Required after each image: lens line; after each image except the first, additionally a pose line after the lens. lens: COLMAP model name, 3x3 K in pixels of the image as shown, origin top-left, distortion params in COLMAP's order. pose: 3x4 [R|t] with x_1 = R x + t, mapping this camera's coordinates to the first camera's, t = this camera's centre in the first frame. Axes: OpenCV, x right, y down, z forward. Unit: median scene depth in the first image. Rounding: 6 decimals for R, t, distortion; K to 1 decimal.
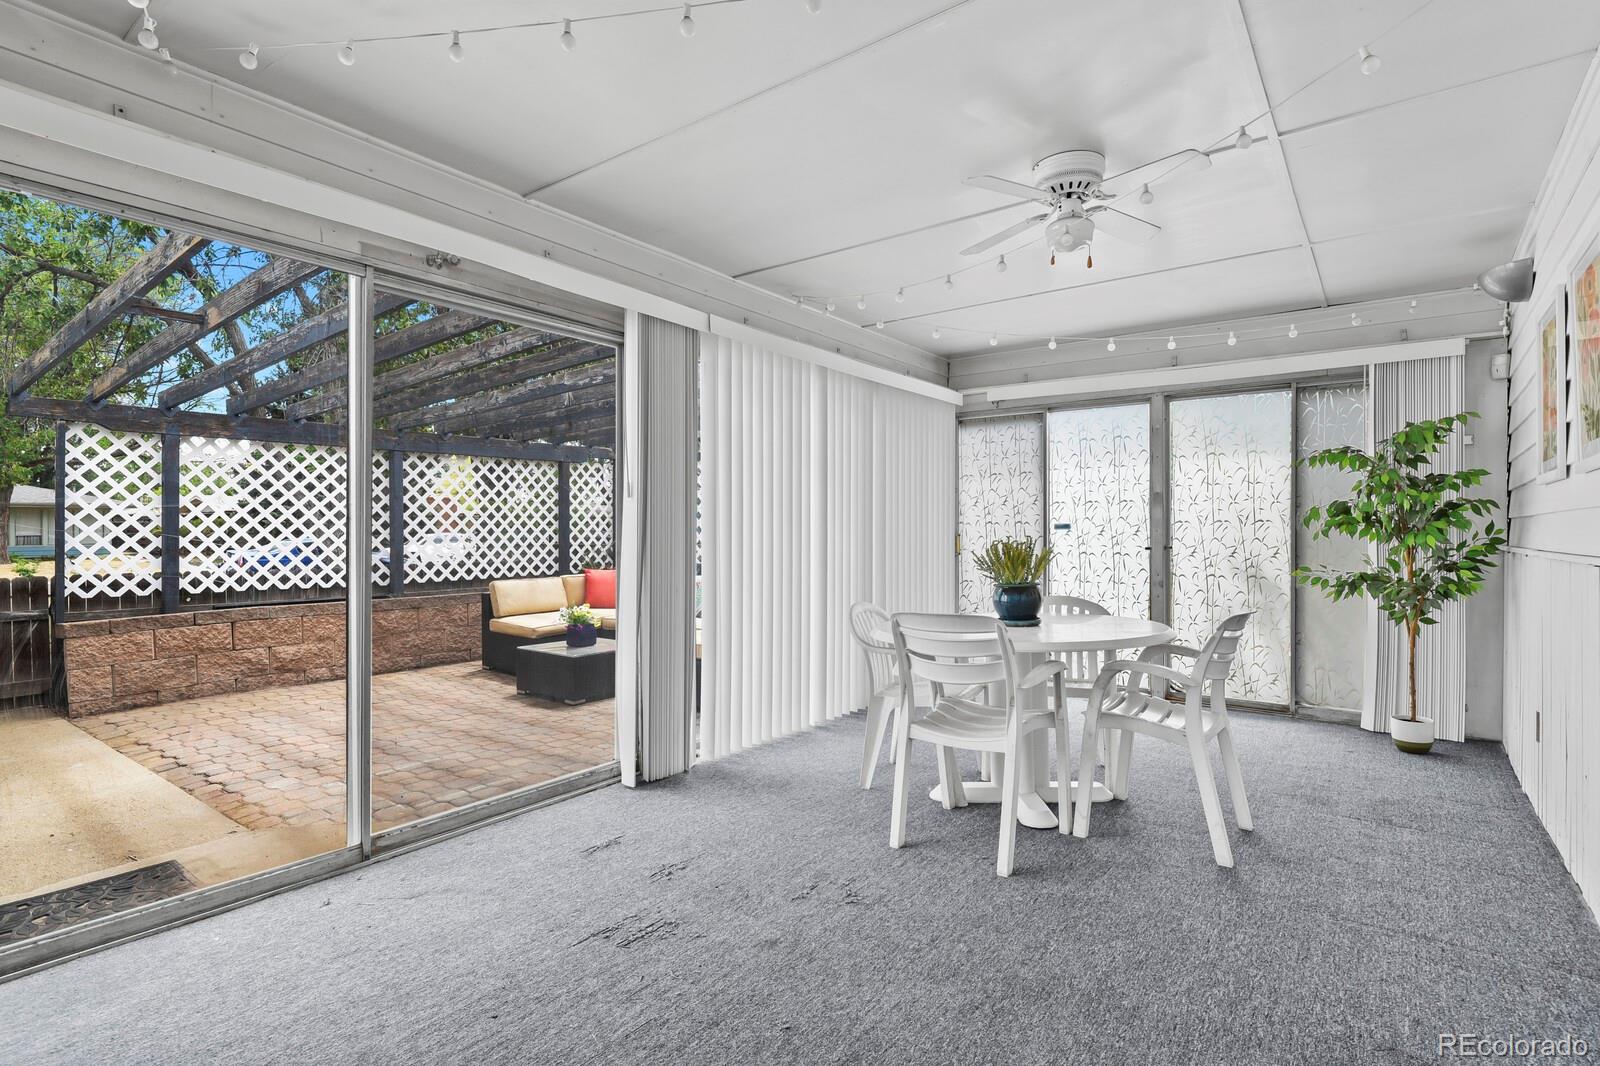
lens RADIAL K [[783.3, 0, 804.5], [0, 783.3, 529.8], [0, 0, 1]] dist [0.003441, -0.002307]
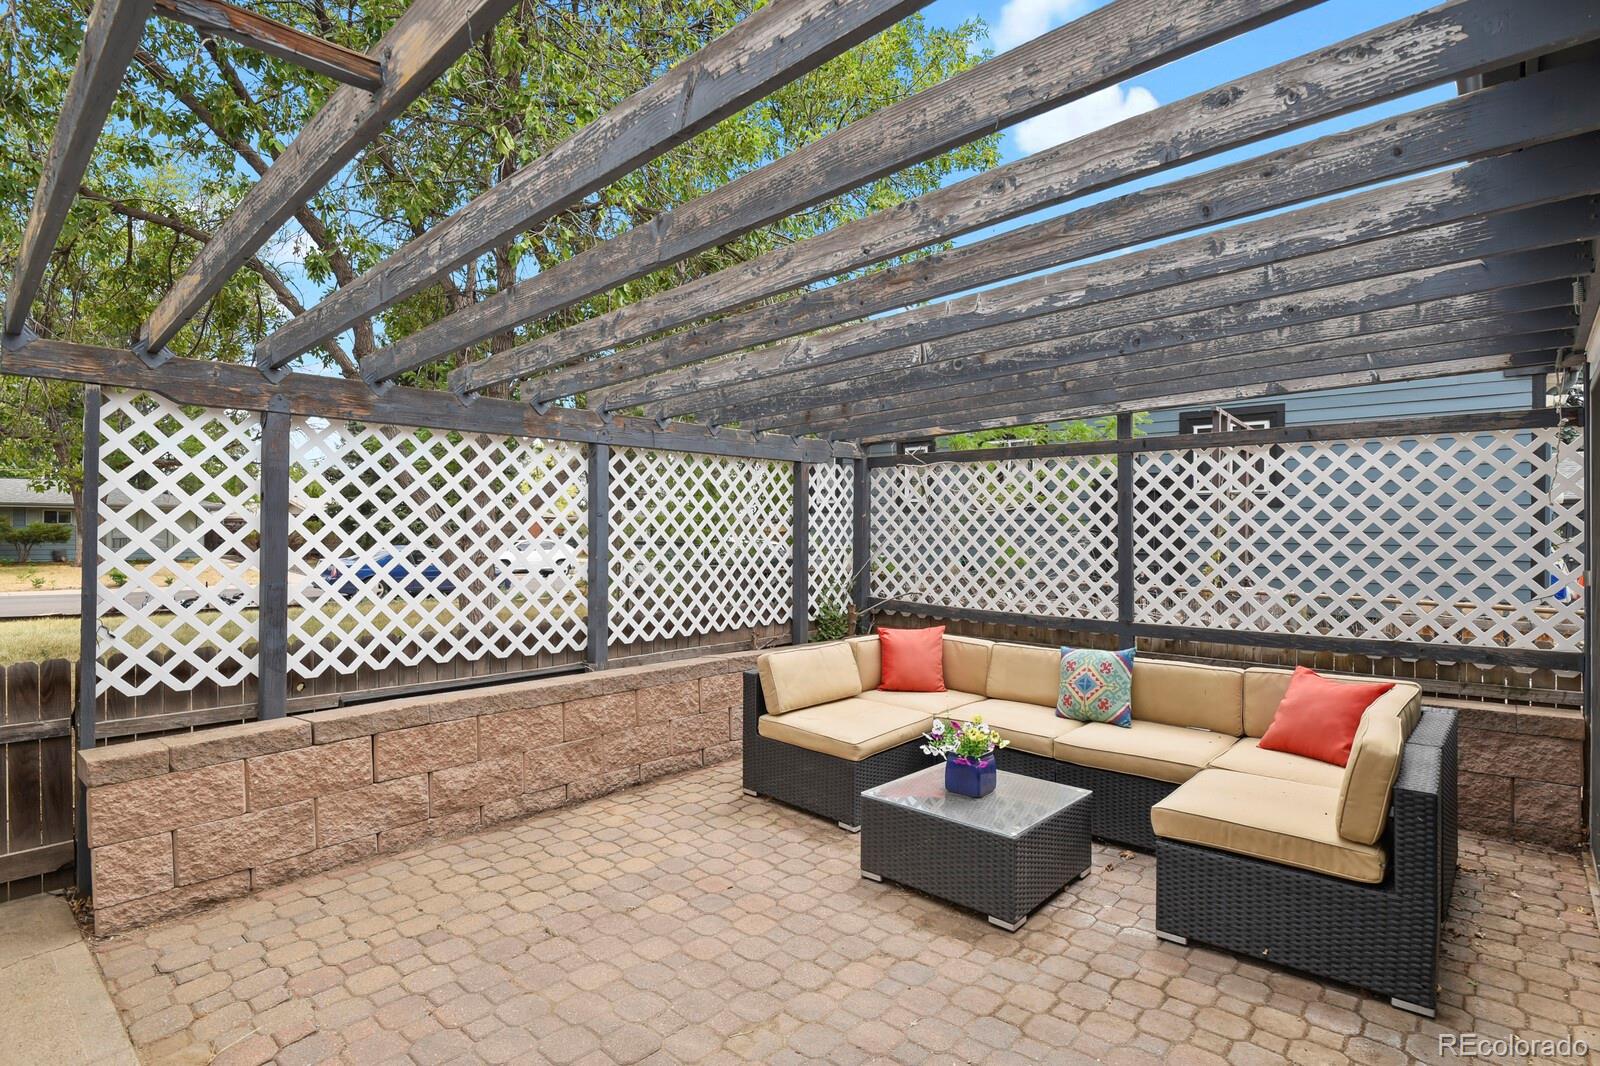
lens RADIAL K [[783.3, 0, 800.9], [0, 783.3, 531.5], [0, 0, 1]] dist [0.003441, -0.002307]
pose [[0.997071, 0.009335, -0.075905, -0.362459], [-0.009409, 0.999956, -0.000614, -0.034500], [0.075896, 0.001326, 0.997115, 0.434647]]
